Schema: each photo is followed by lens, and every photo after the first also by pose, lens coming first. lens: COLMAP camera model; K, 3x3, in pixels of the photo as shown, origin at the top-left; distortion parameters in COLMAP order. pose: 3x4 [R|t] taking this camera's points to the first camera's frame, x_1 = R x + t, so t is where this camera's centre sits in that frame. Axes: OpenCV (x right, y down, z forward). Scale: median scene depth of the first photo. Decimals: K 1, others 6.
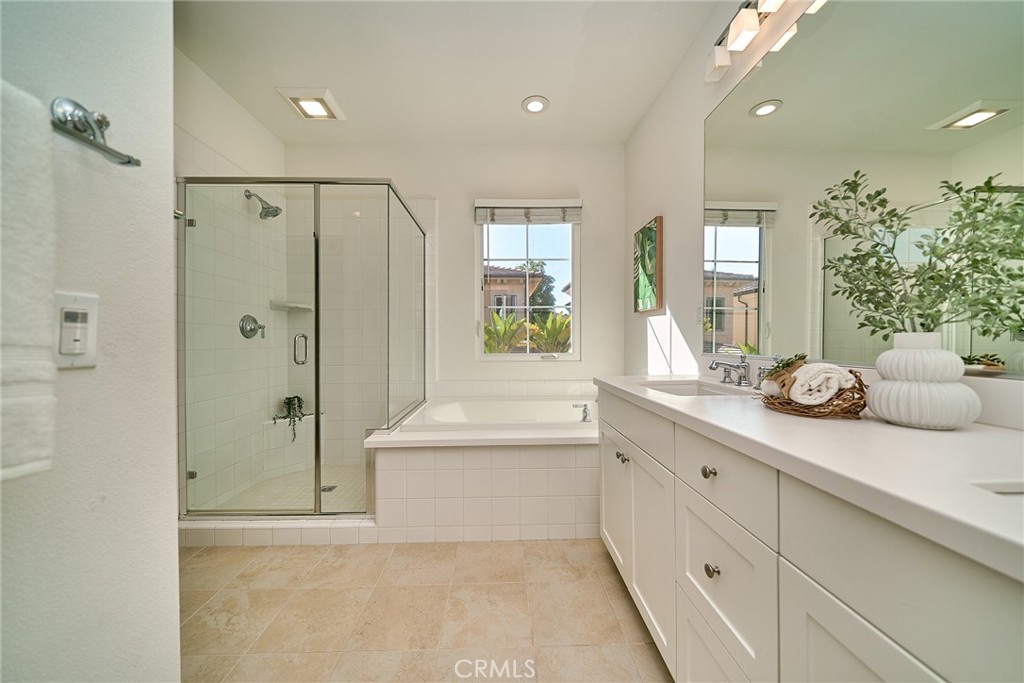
lens RADIAL K [[354.0, 0, 511.3], [0, 354.0, 340.5], [0, 0, 1]] dist [0.002356, -0.000753]
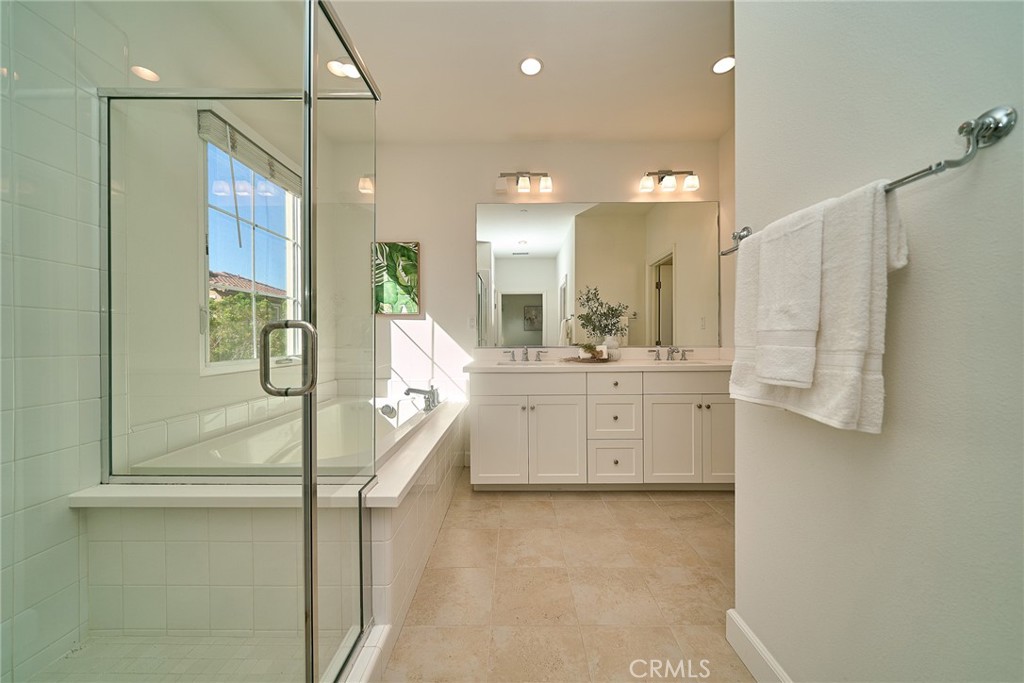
lens RADIAL K [[354.0, 0, 507.8], [0, 354.0, 337.2], [0, 0, 1]] dist [0.002356, -0.000753]
pose [[0.031475, 0.003823, 0.999497, -1.057487], [0.003883, 0.999985, -0.003947, -0.002197], [-0.999497, 0.004005, 0.031460, 0.792925]]
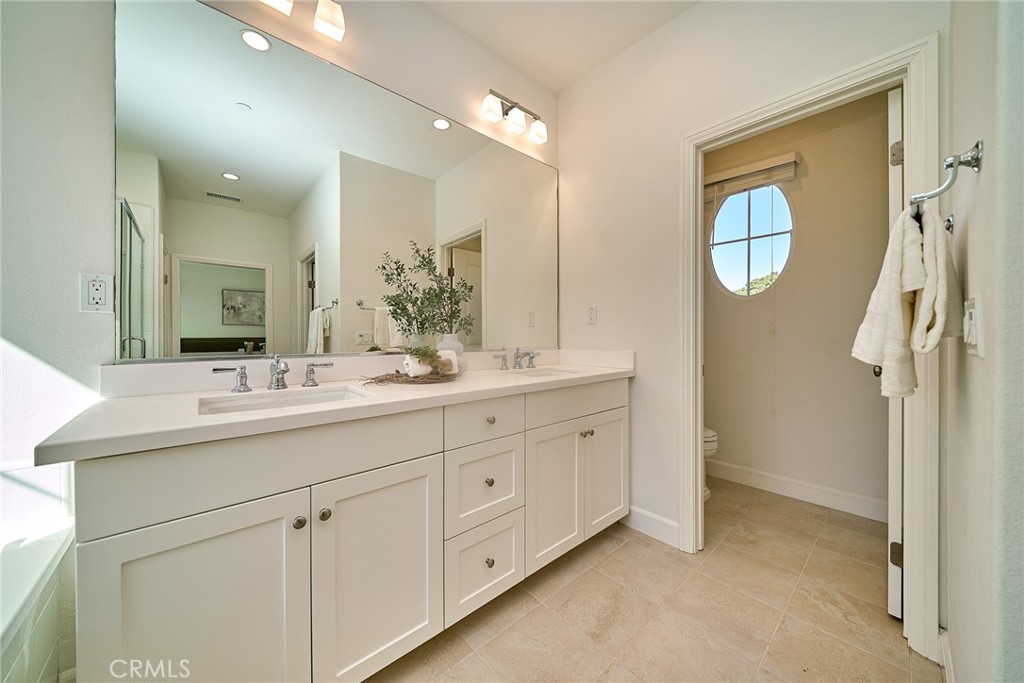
lens RADIAL K [[354.0, 0, 508.0], [0, 354.0, 337.9], [0, 0, 1]] dist [0.002356, -0.000753]
pose [[-0.656324, -0.002096, 0.754476, -0.306290], [-0.000458, 0.999997, 0.002380, -0.002914], [-0.754479, 0.001216, -0.656323, 0.879801]]
